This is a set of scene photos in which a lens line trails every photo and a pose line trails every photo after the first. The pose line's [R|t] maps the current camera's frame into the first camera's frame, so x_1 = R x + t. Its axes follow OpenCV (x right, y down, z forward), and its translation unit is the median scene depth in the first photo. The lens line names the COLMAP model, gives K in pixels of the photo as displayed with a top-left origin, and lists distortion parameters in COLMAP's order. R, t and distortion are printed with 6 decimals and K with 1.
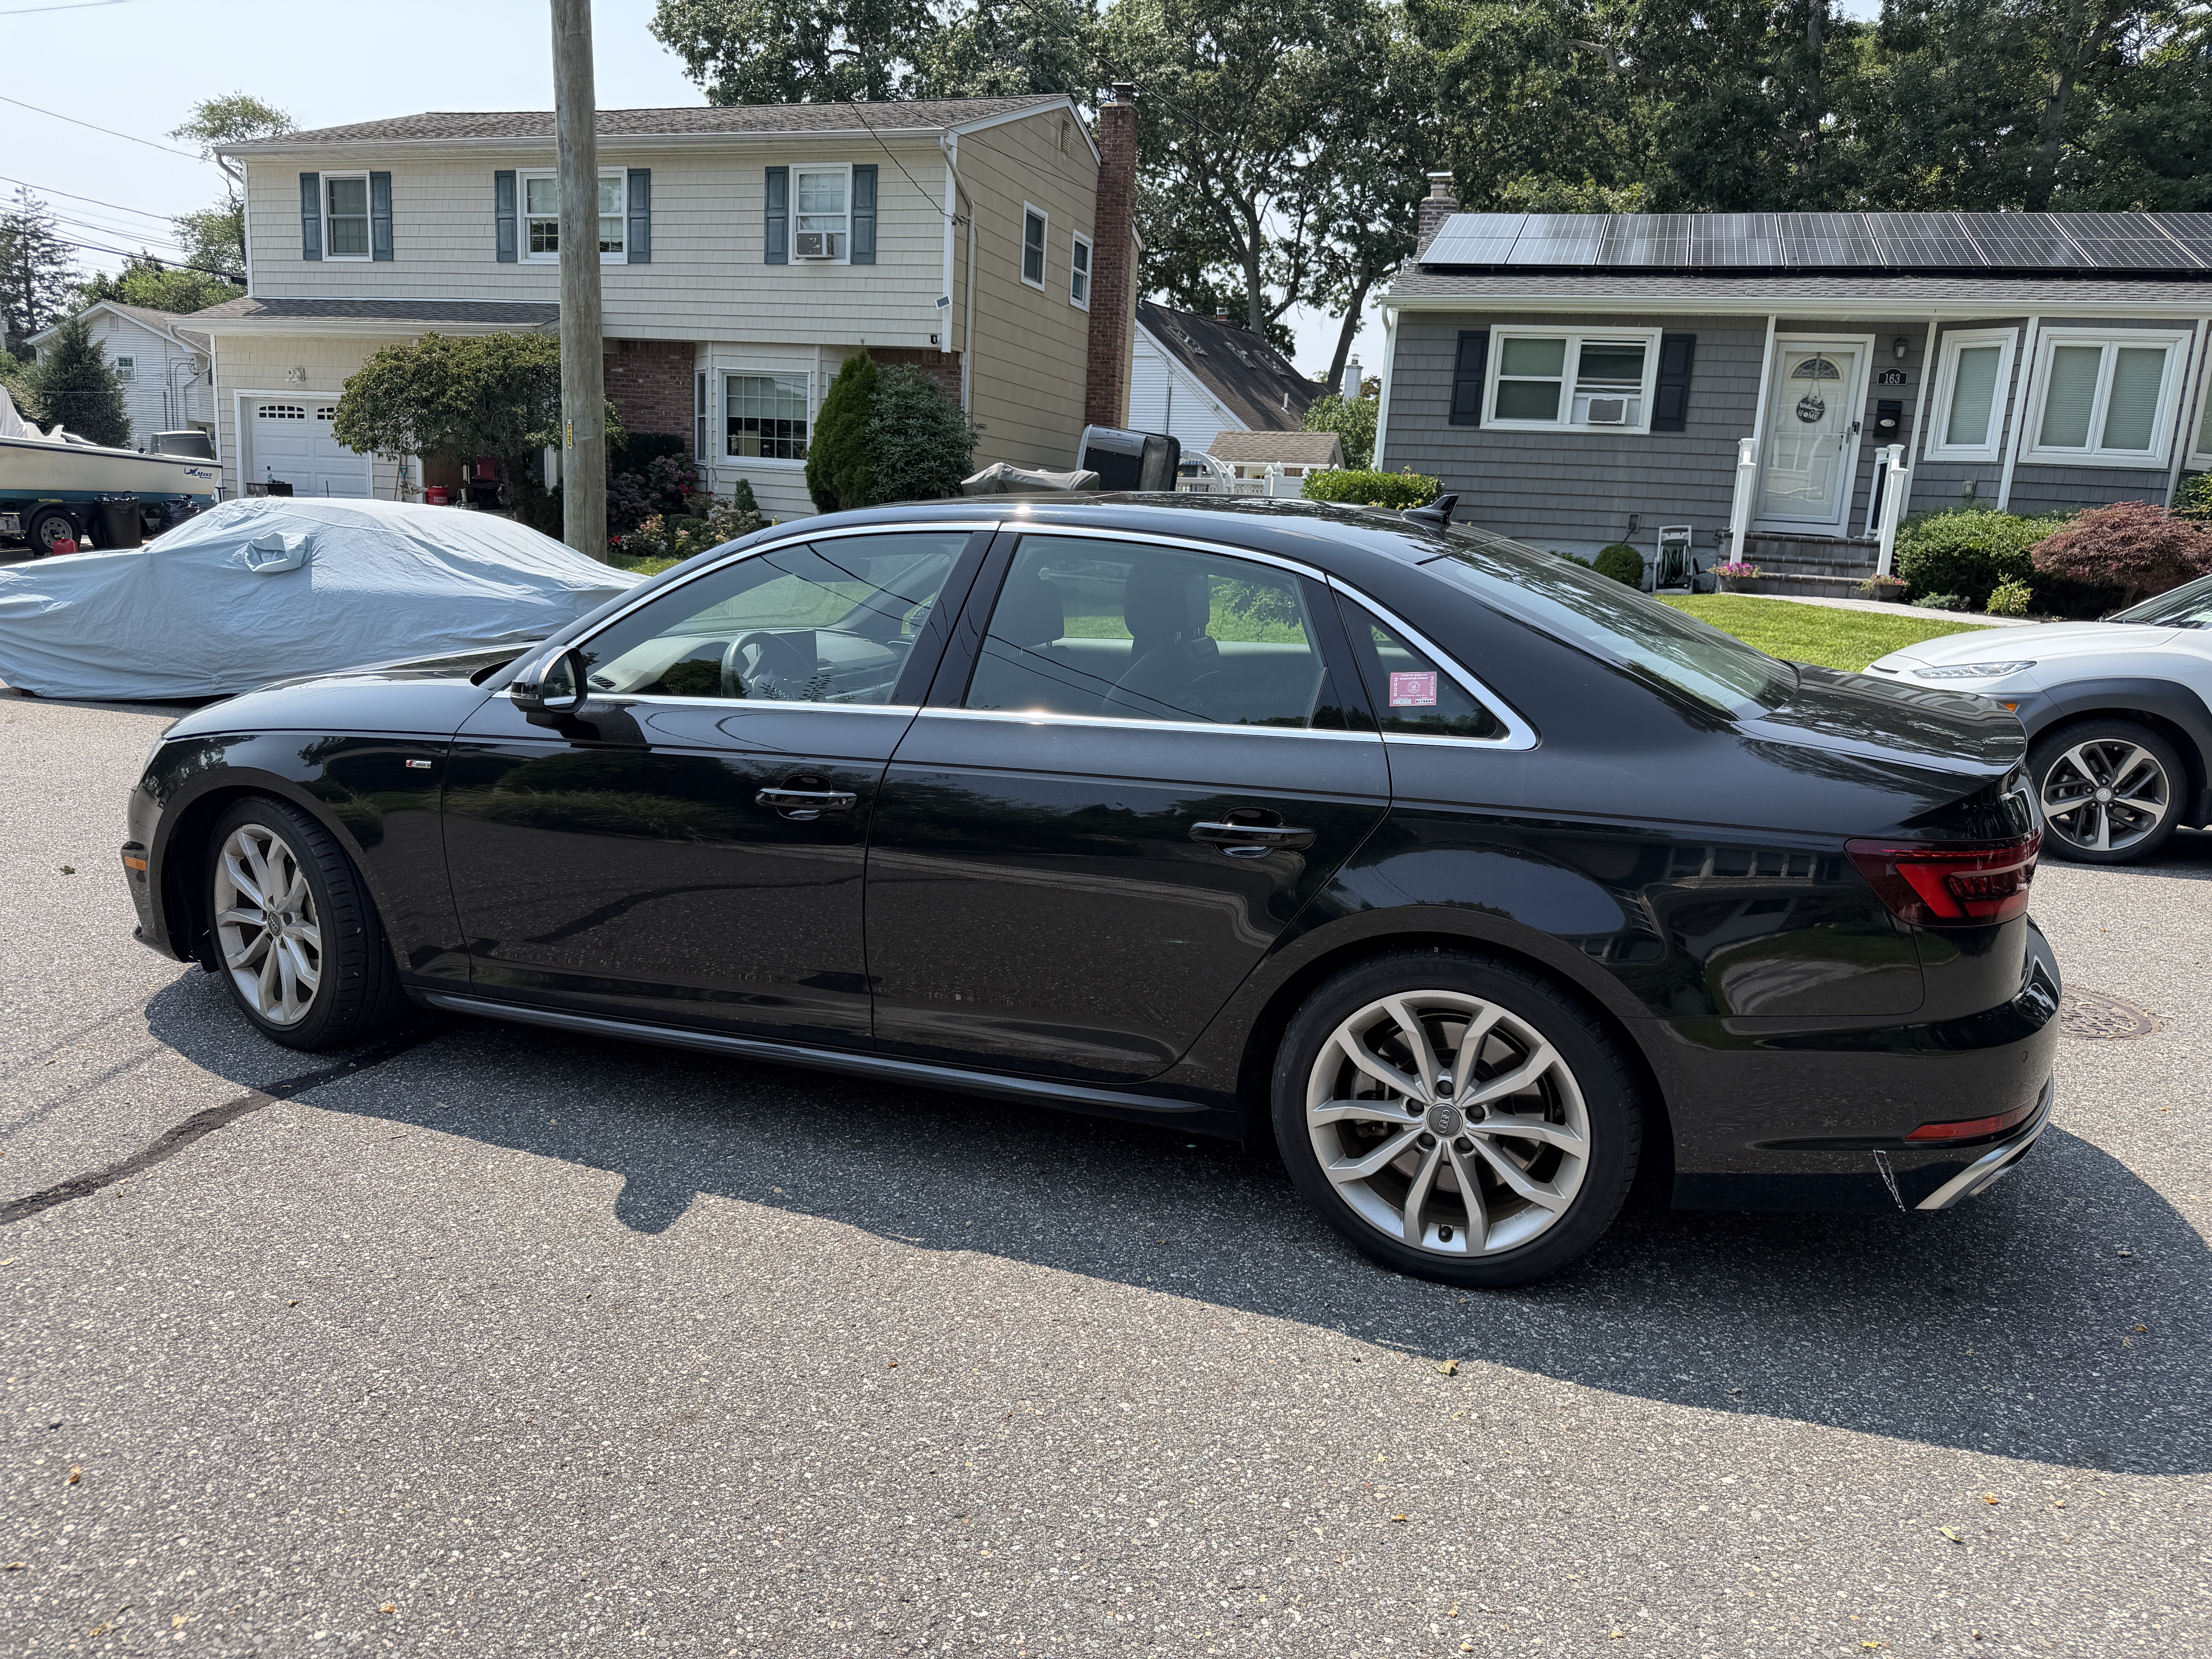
lens RADIAL K [[1544.7, 0, 1085.1], [0, 1544.7, 829.1], [0, 0, 1]] dist [0.056850, -0.077388]
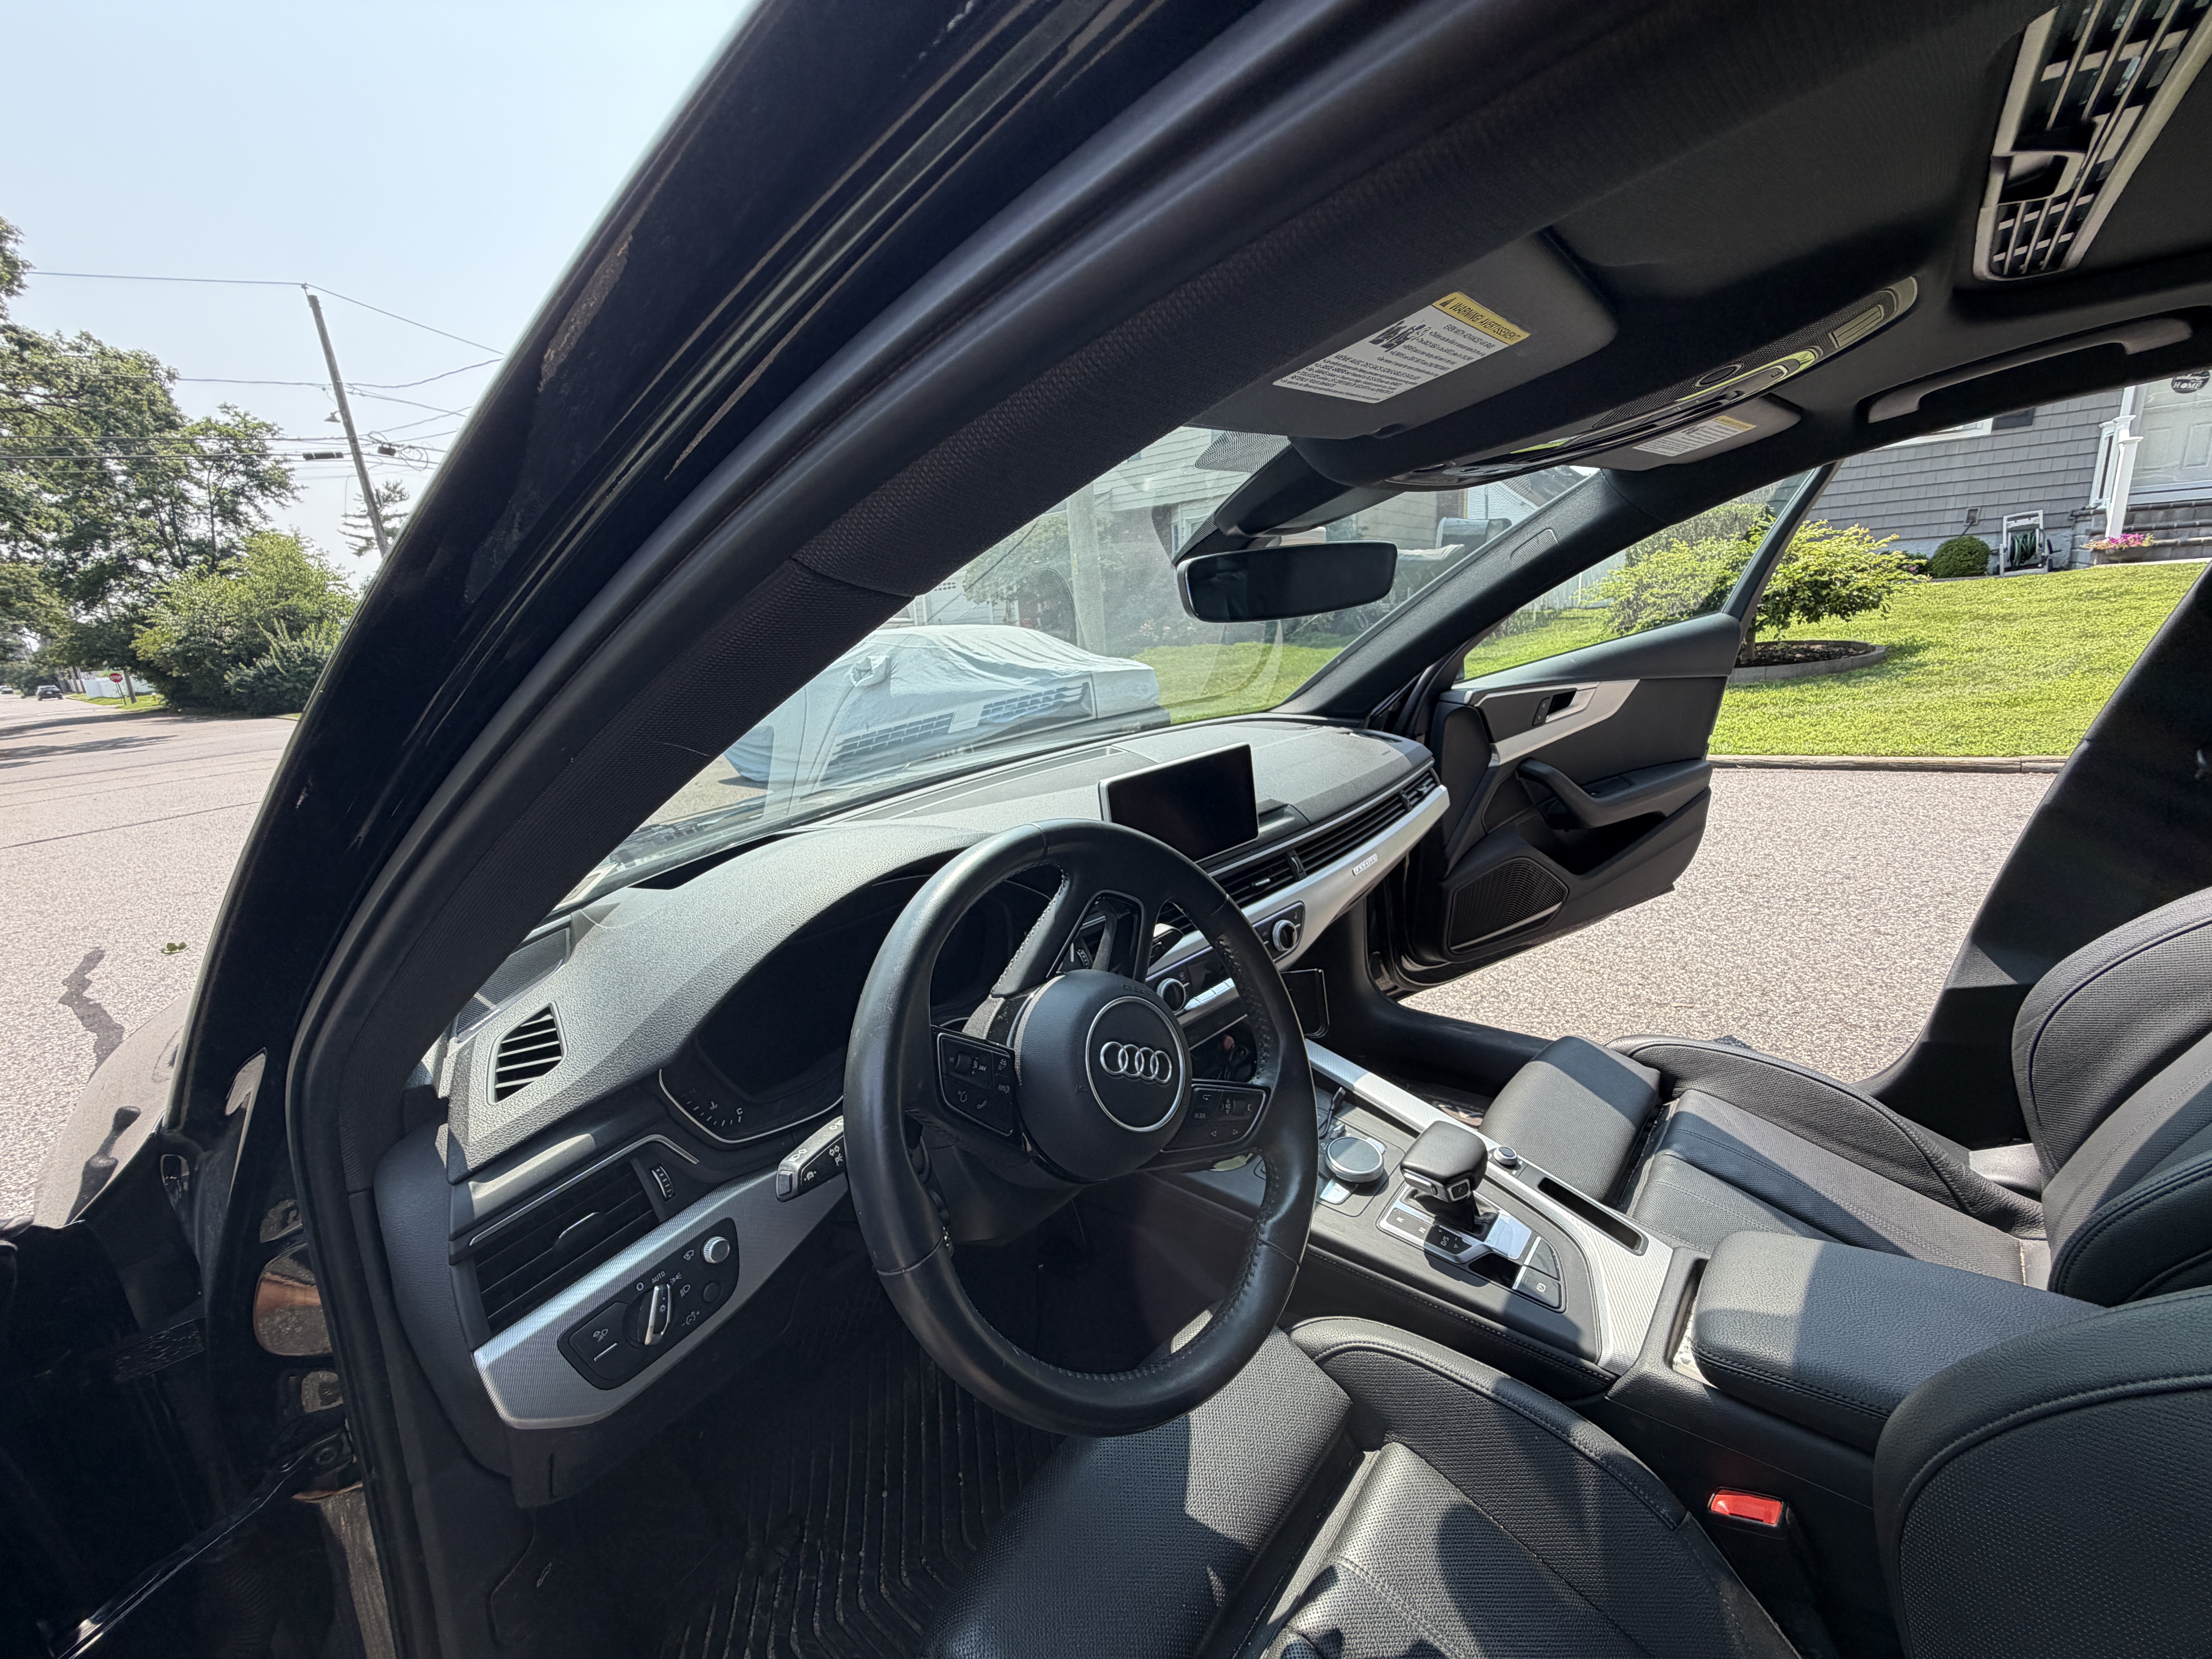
lens RADIAL K [[880.0, 0, 1100.6], [0, 880.0, 826.8], [0, 0, 1]] dist [0.000073, 0.000390]
pose [[0.937564, -0.039525, -0.345559, -0.024385], [0.053755, 0.998051, 0.031691, -0.021733], [0.343633, -0.048288, 0.937862, 0.142286]]
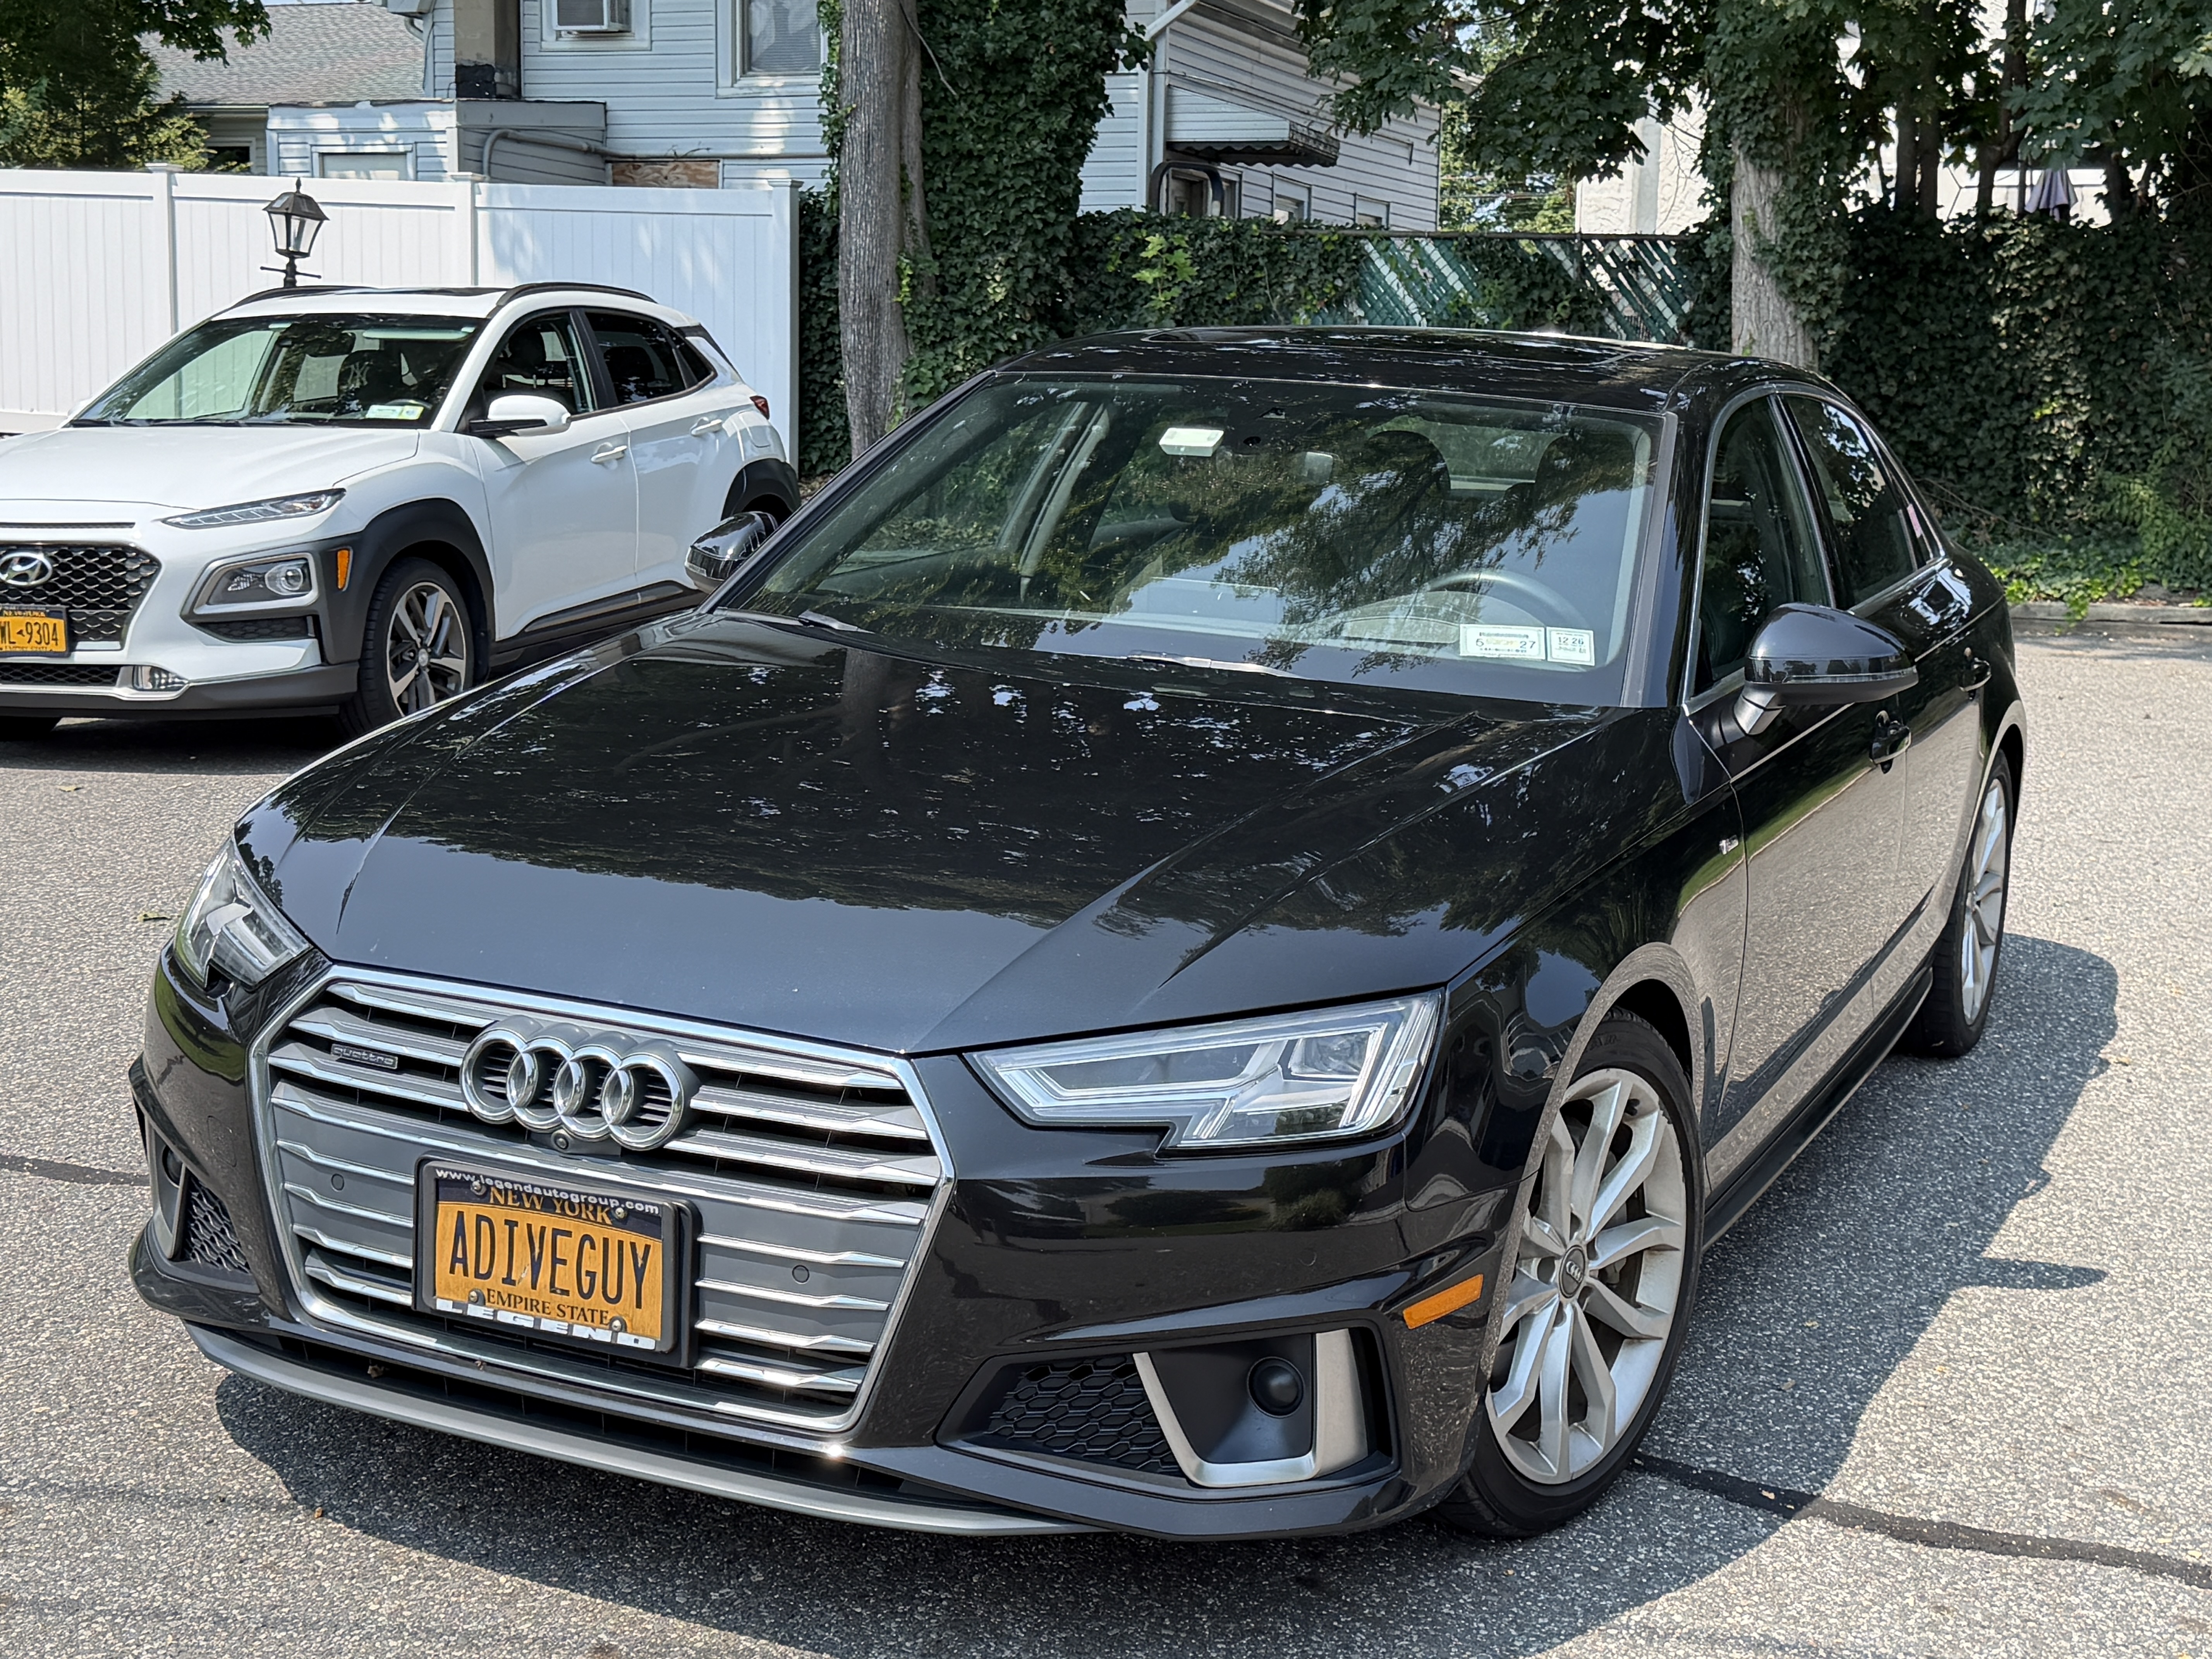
lens RADIAL K [[3160.5, 0, 1106.0], [0, 3160.5, 829.5], [0, 0, 1]] dist [0.220668, -0.544149]
pose [[0.036129, -0.183319, 0.982389, -0.248388], [0.178071, 0.968480, 0.174175, -0.045239], [-0.983354, 0.168642, 0.067634, 0.177198]]
